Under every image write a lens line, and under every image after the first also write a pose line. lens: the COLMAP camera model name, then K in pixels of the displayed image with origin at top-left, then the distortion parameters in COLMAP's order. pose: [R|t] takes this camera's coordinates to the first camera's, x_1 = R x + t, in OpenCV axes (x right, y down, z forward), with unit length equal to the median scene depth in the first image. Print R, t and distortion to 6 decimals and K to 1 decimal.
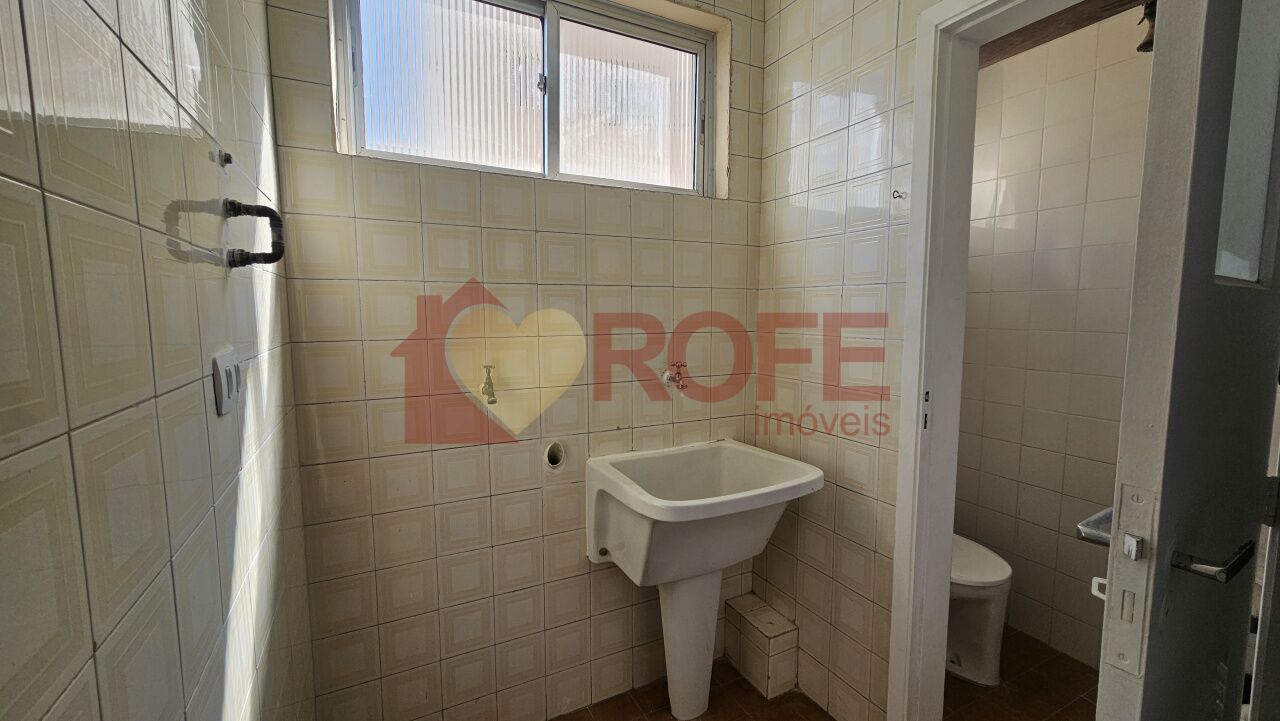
lens RADIAL K [[526.5, 0, 648.2], [0, 526.5, 362.5], [0, 0, 1]] dist [0.009179, 0.000331]
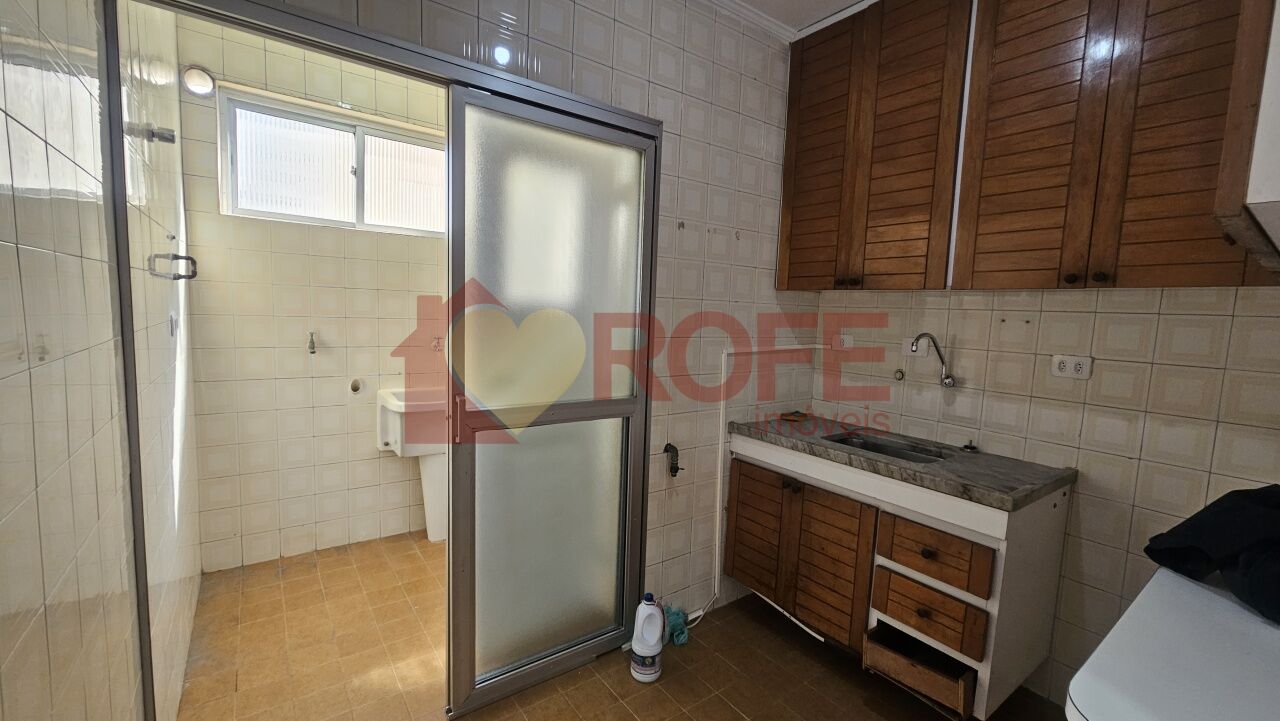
lens RADIAL K [[526.5, 0, 645.0], [0, 526.5, 361.5], [0, 0, 1]] dist [0.009179, 0.000331]
pose [[0.987195, 0.023680, 0.157748, 0.529926], [-0.023529, 0.999719, -0.002824, 0.082455], [-0.157770, -0.000924, 0.987475, -0.944761]]
